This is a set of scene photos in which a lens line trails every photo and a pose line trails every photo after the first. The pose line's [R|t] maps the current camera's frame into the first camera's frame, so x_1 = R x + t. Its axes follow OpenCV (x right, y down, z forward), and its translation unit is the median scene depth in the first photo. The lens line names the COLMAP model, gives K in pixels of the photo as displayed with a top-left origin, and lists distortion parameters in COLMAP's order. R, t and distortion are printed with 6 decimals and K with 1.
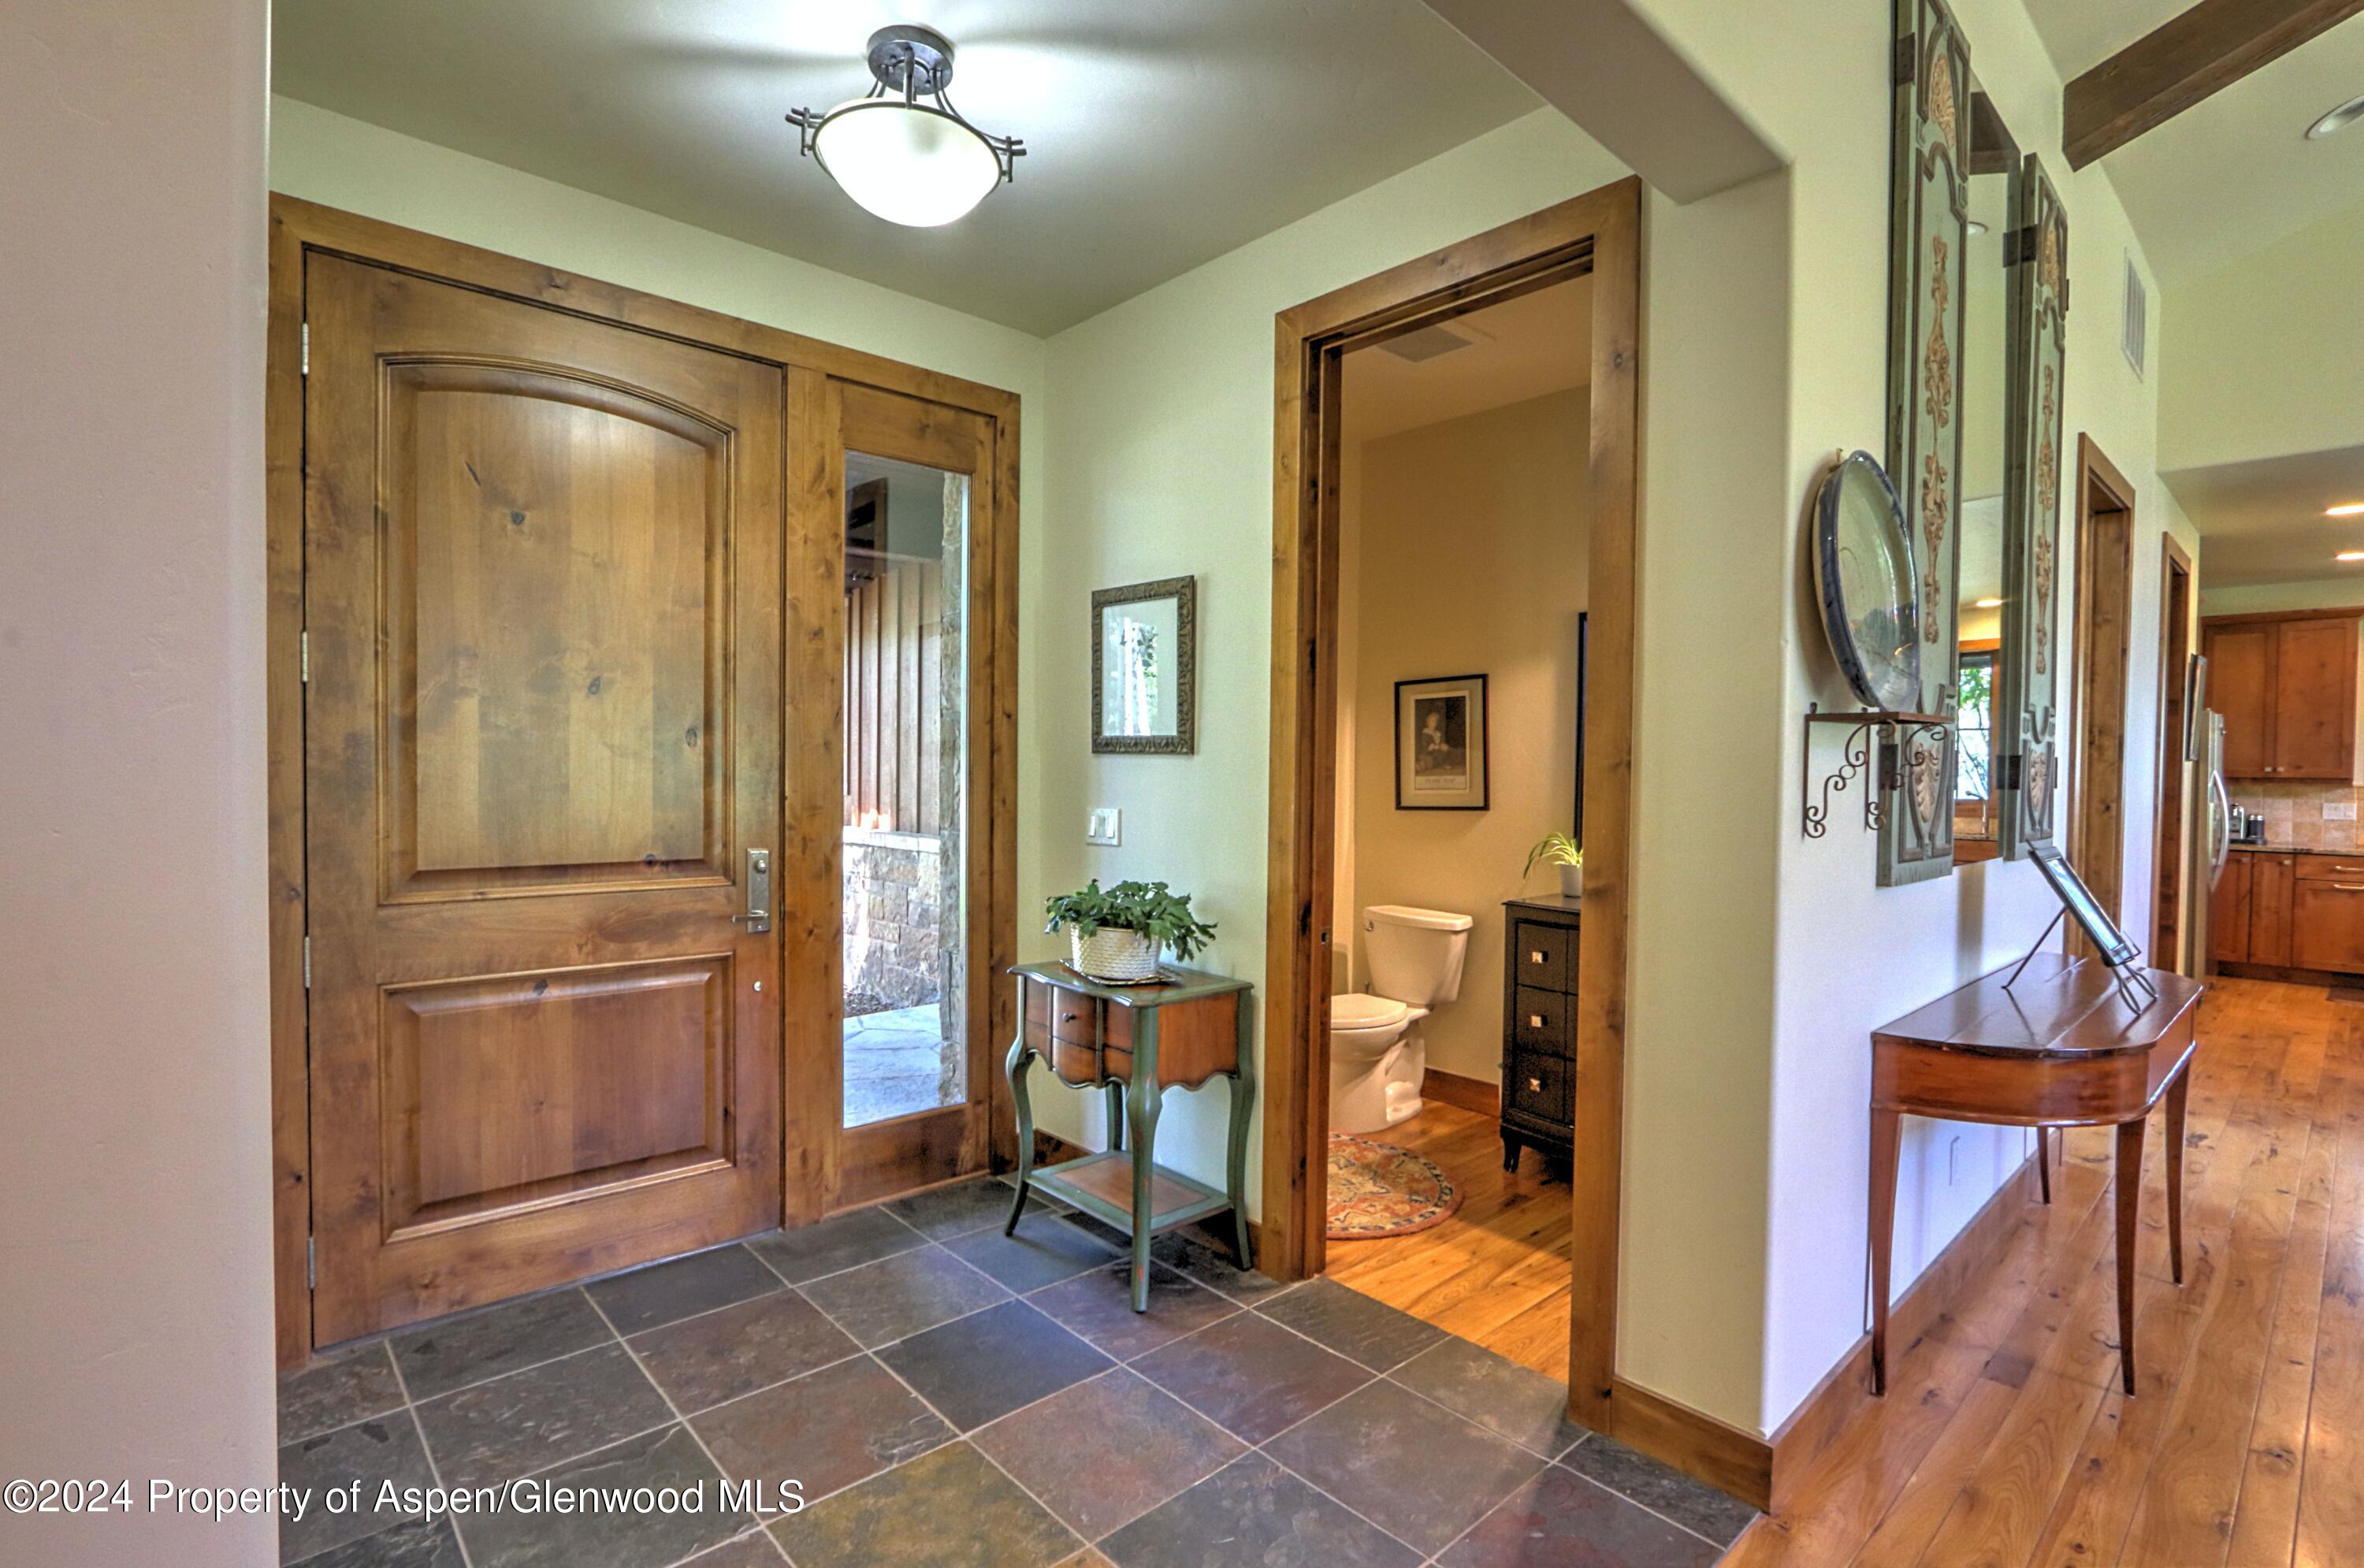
lens RADIAL K [[1127.7, 0, 1170.6], [0, 1127.7, 787.9], [0, 0, 1]] dist [-0.018232, 0.003317]
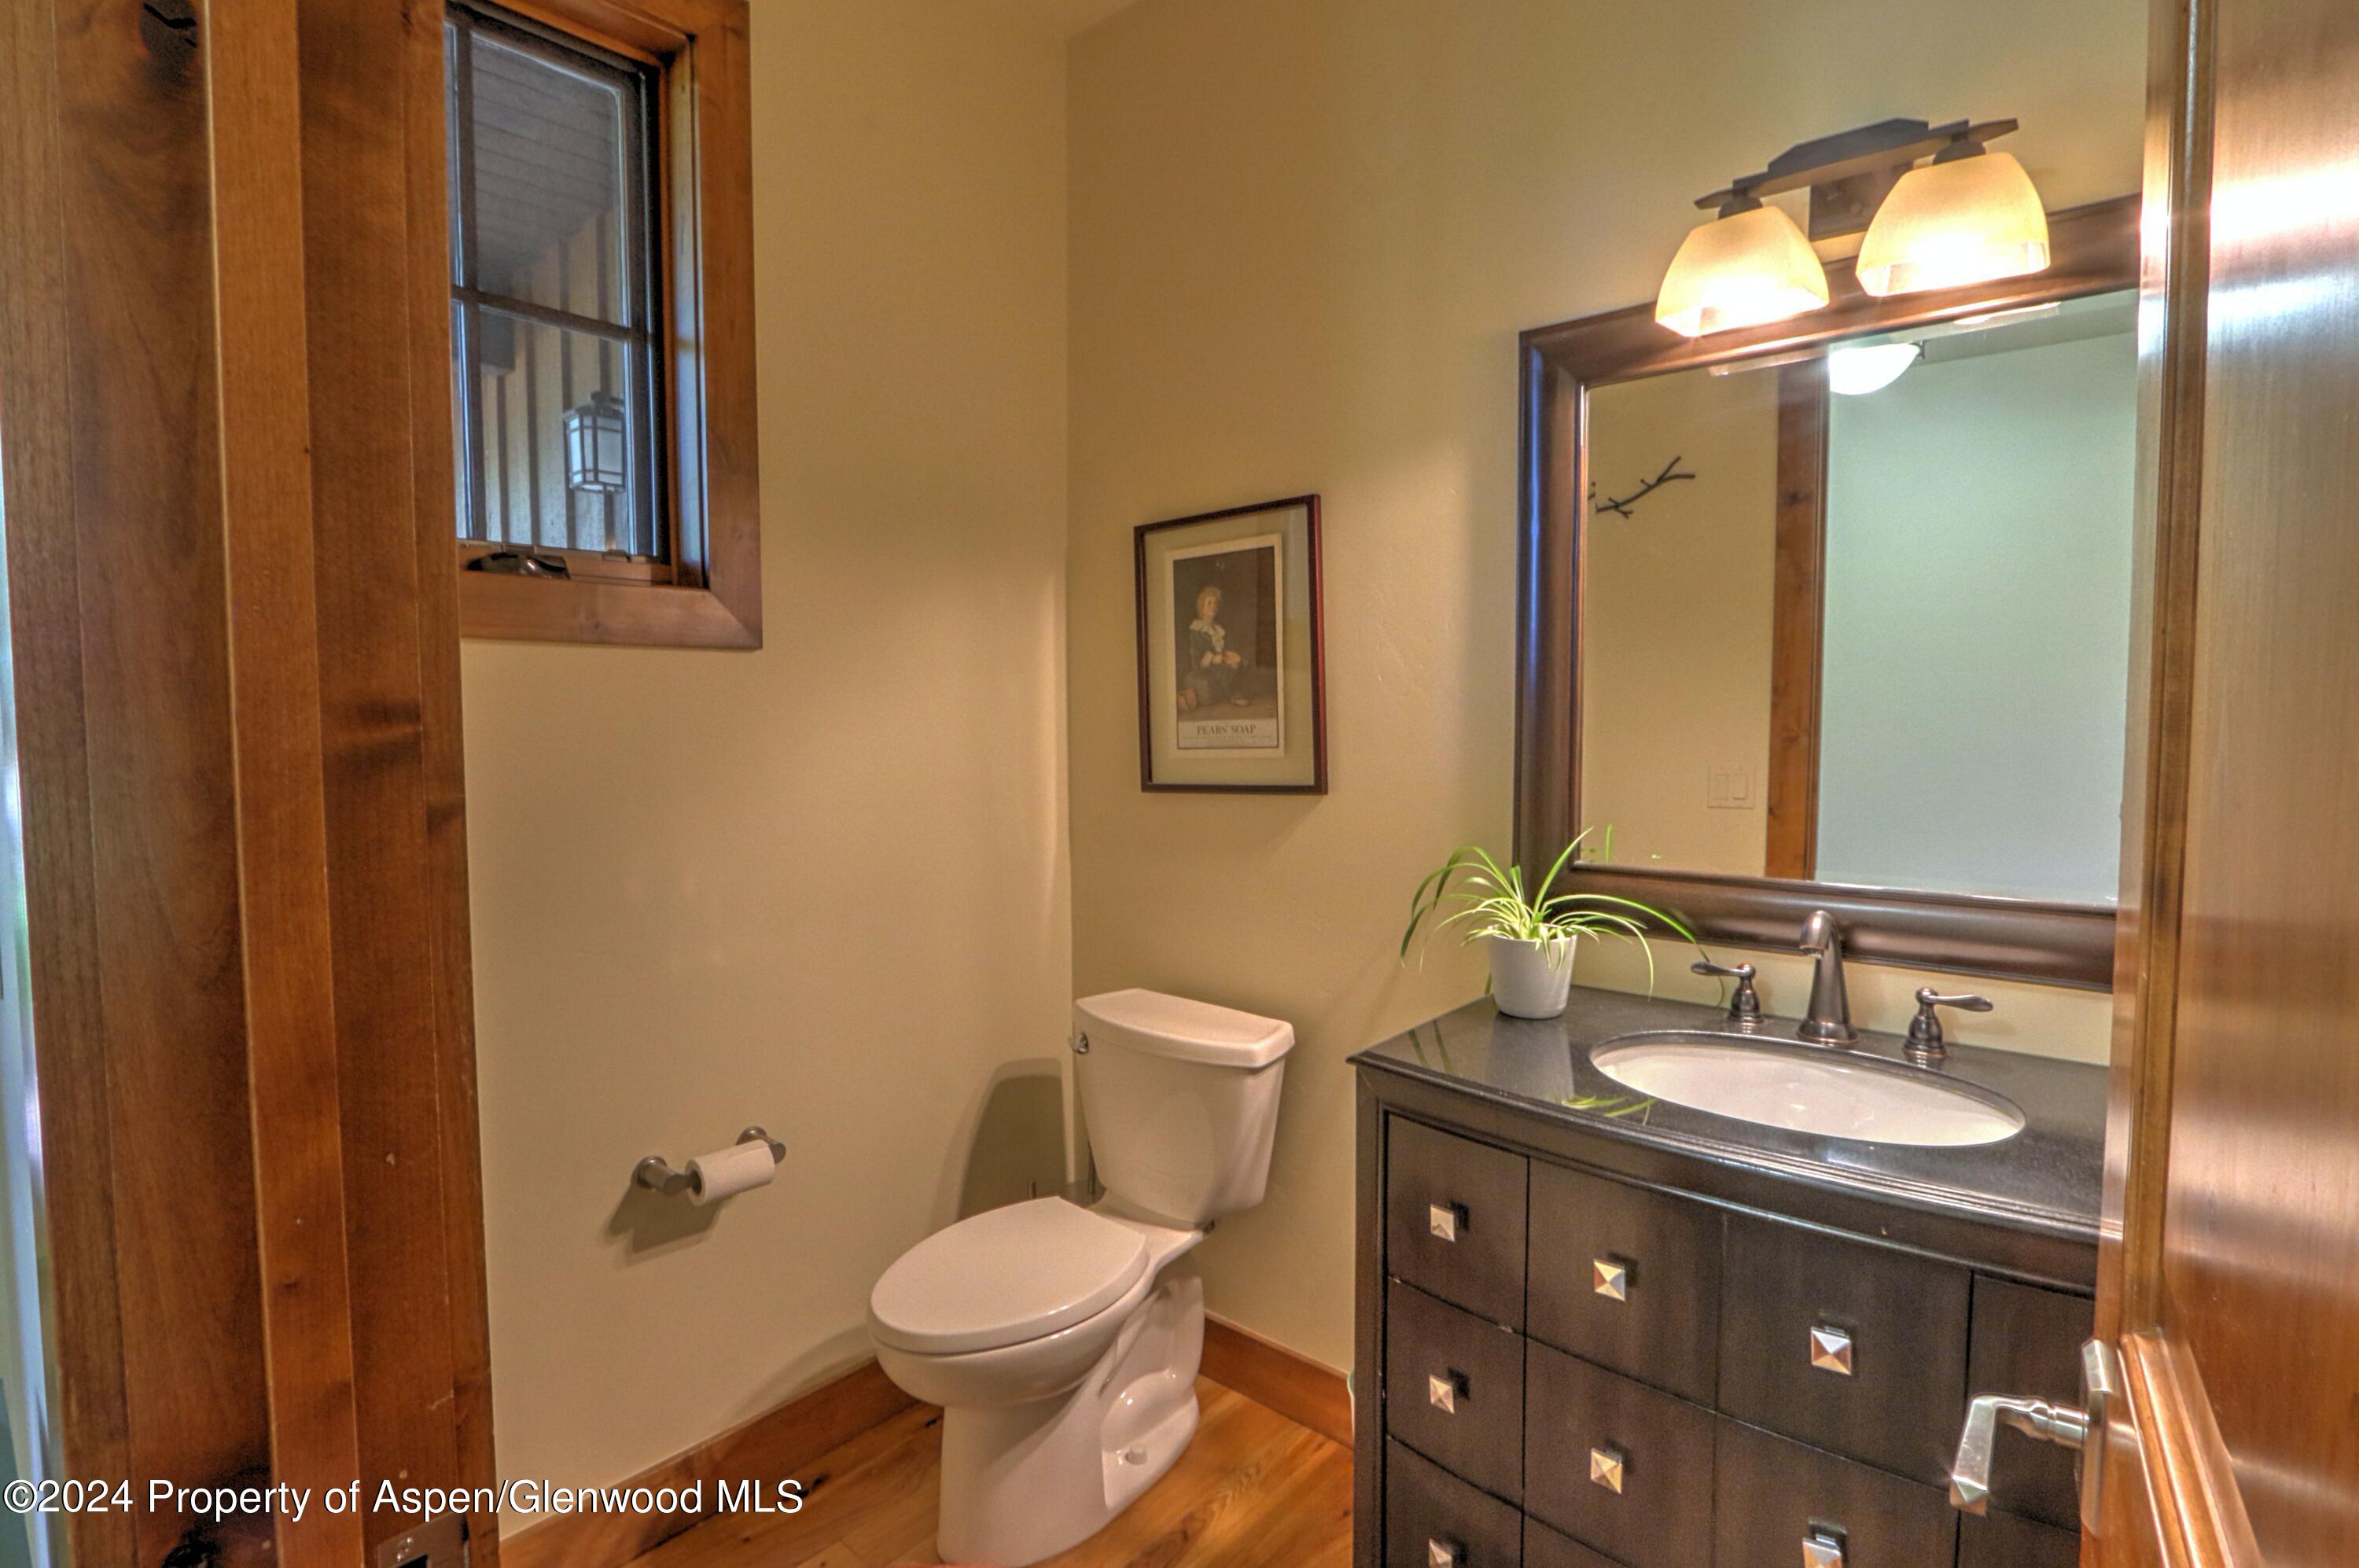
lens RADIAL K [[1125.4, 0, 1174.2], [0, 1125.4, 773.0], [0, 0, 1]] dist [-0.018232, 0.003317]
pose [[0.993687, -0.024202, 0.109547, 0.167765], [0.019839, 0.998973, 0.040743, -0.008357], [-0.110420, -0.038313, 0.993146, 0.540138]]
